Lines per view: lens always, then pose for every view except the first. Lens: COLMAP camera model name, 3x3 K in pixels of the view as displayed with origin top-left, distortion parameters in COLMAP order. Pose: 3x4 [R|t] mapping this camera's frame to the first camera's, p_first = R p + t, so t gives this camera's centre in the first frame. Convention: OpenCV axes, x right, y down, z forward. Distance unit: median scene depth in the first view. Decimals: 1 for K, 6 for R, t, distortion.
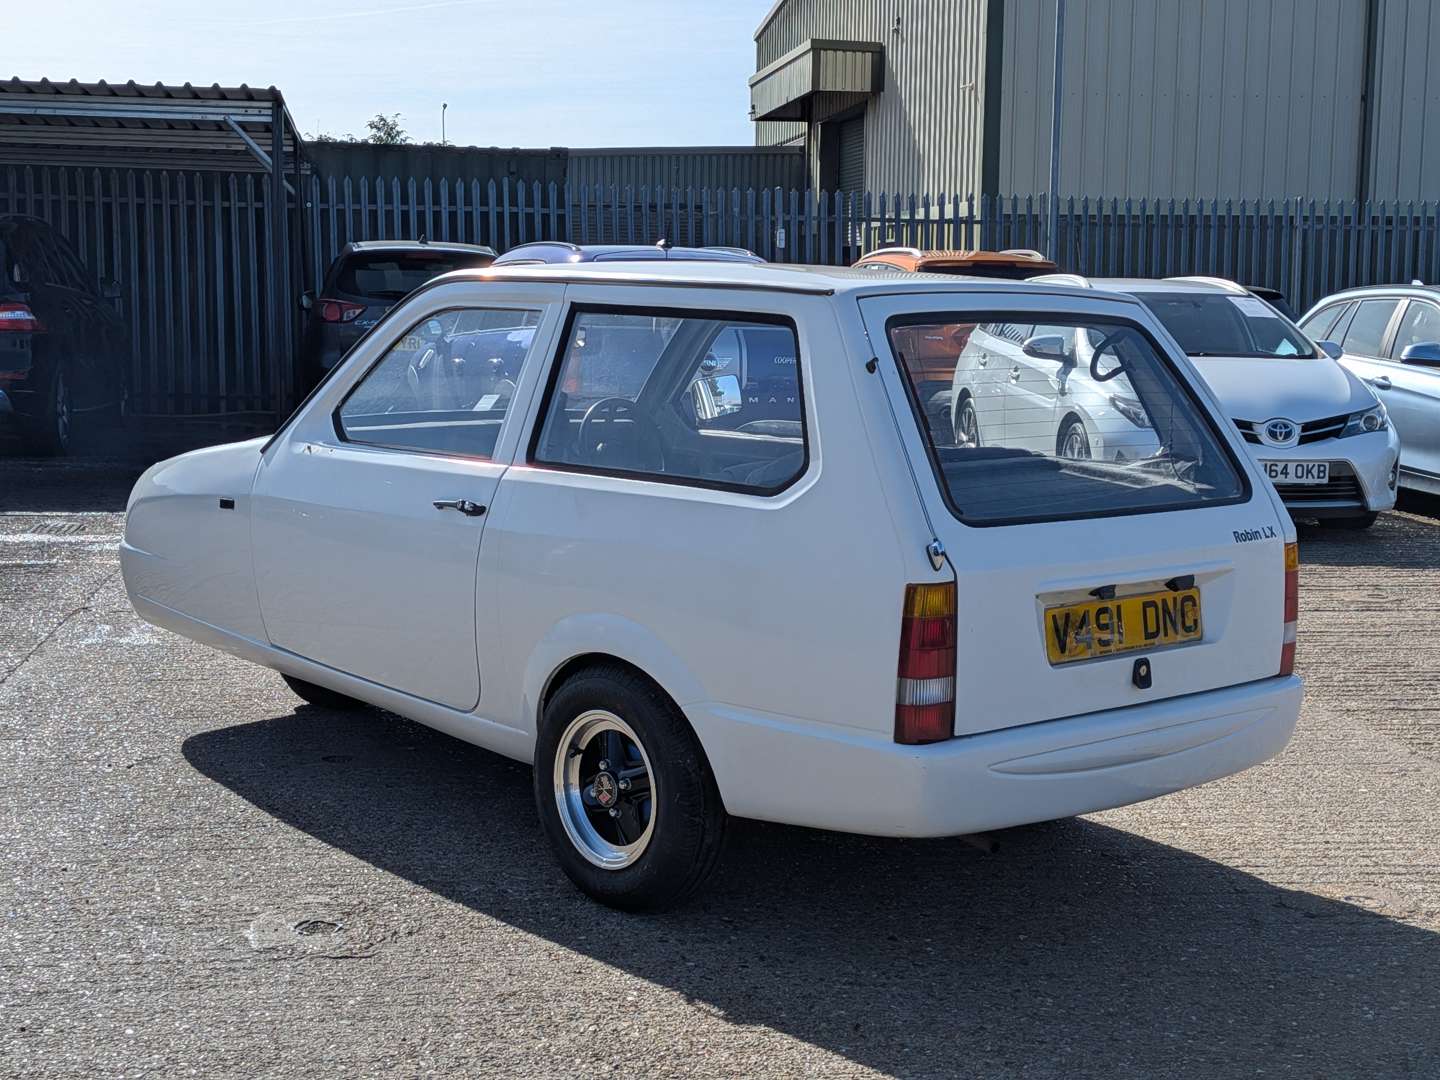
lens RADIAL K [[2133.3, 0, 667.3], [0, 2133.3, 542.1], [0, 0, 1]] dist [0.116354, -0.151287]
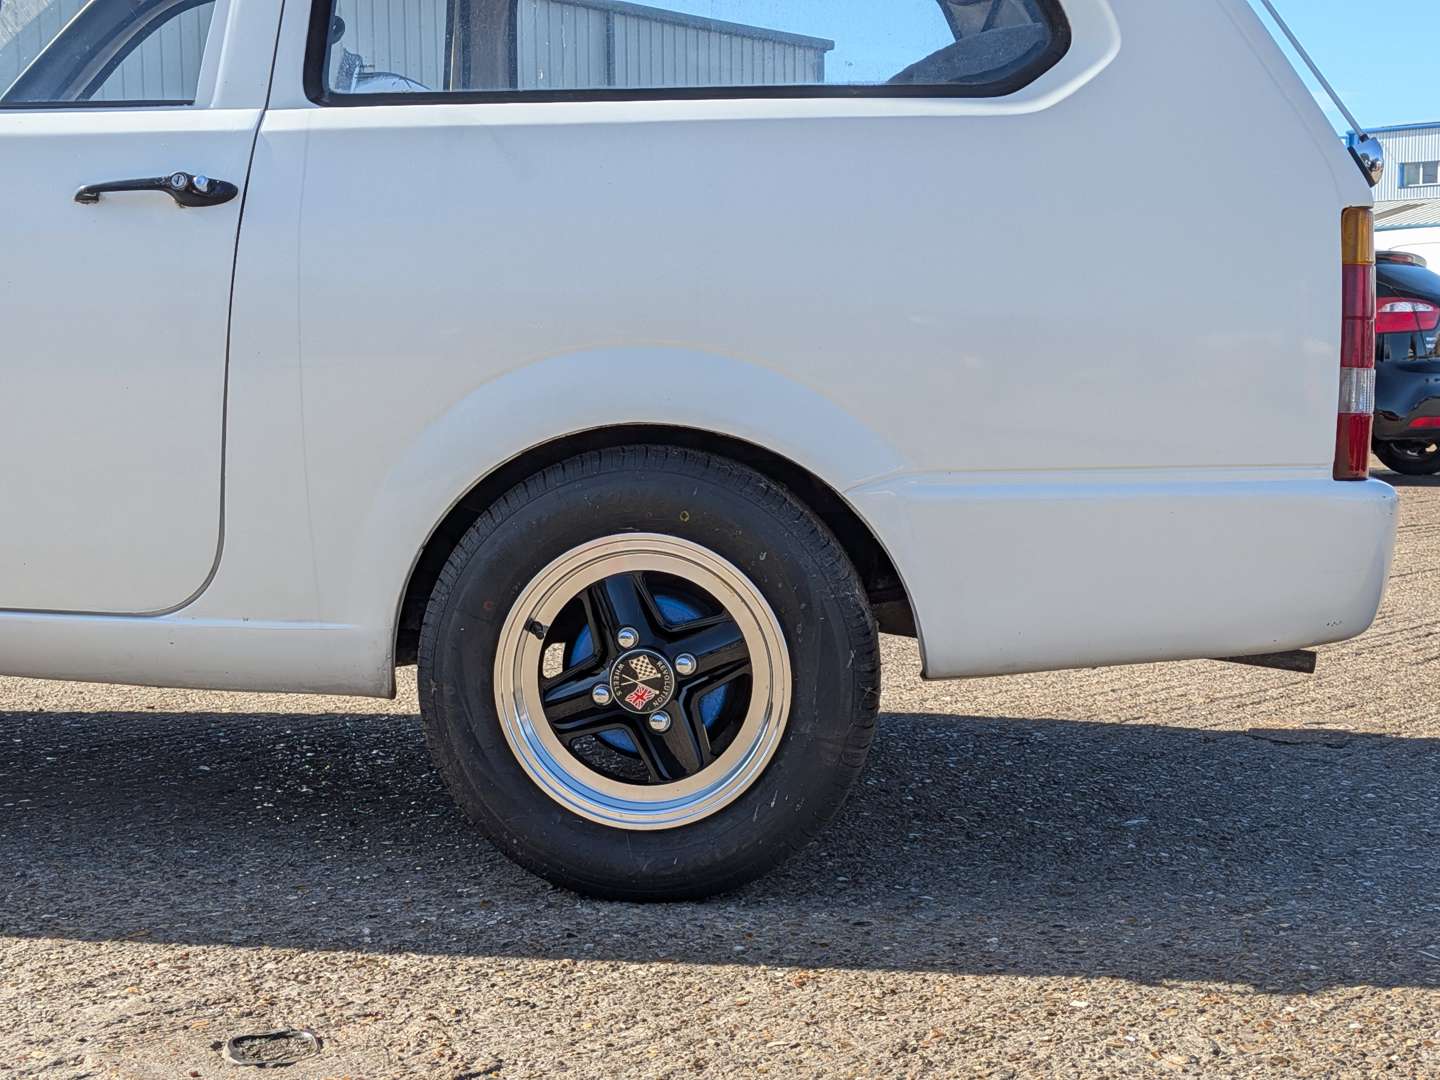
lens RADIAL K [[2256.6, 0, 717.8], [0, 2256.6, 571.0], [0, 0, 1]] dist [0.115469, -0.111728]
pose [[0.760444, -0.089159, 0.643254, -0.387031], [0.095726, 0.995100, 0.024762, 0.078468], [-0.642310, 0.042746, 0.765252, 0.571577]]
